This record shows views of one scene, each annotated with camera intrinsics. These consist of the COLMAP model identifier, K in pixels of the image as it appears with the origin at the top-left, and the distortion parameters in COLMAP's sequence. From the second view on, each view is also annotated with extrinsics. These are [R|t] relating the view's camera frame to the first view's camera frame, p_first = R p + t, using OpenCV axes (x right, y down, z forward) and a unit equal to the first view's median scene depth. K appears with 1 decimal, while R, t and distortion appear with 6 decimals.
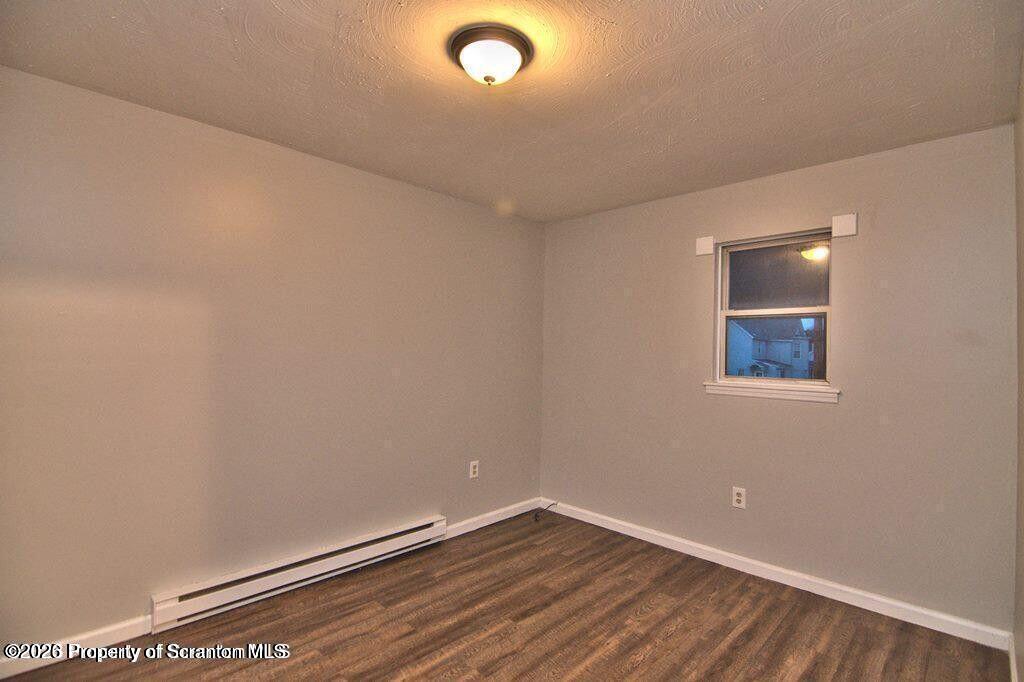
lens RADIAL K [[490.6, 0, 522.2], [0, 490.6, 341.5], [0, 0, 1]] dist [-0.009808, -0.007776]
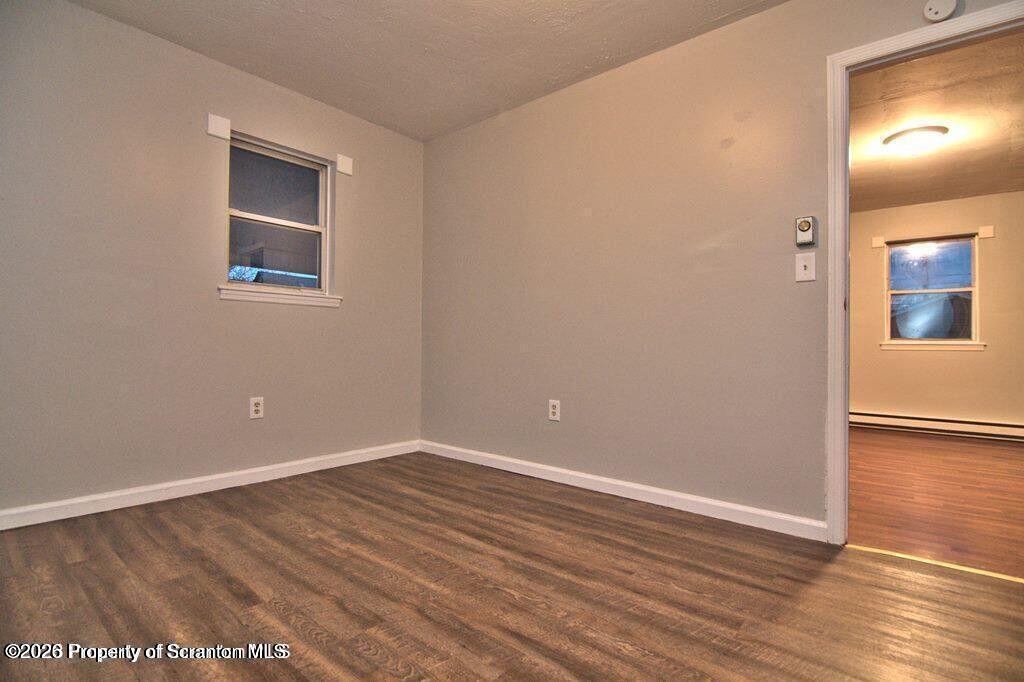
lens RADIAL K [[490.6, 0, 507.7], [0, 490.6, 339.8], [0, 0, 1]] dist [-0.009808, -0.007776]
pose [[-0.076224, 0.000346, 0.997091, -0.635973], [-0.034642, 0.999395, -0.002995, 0.200031], [-0.996489, -0.034769, -0.076166, 0.682943]]
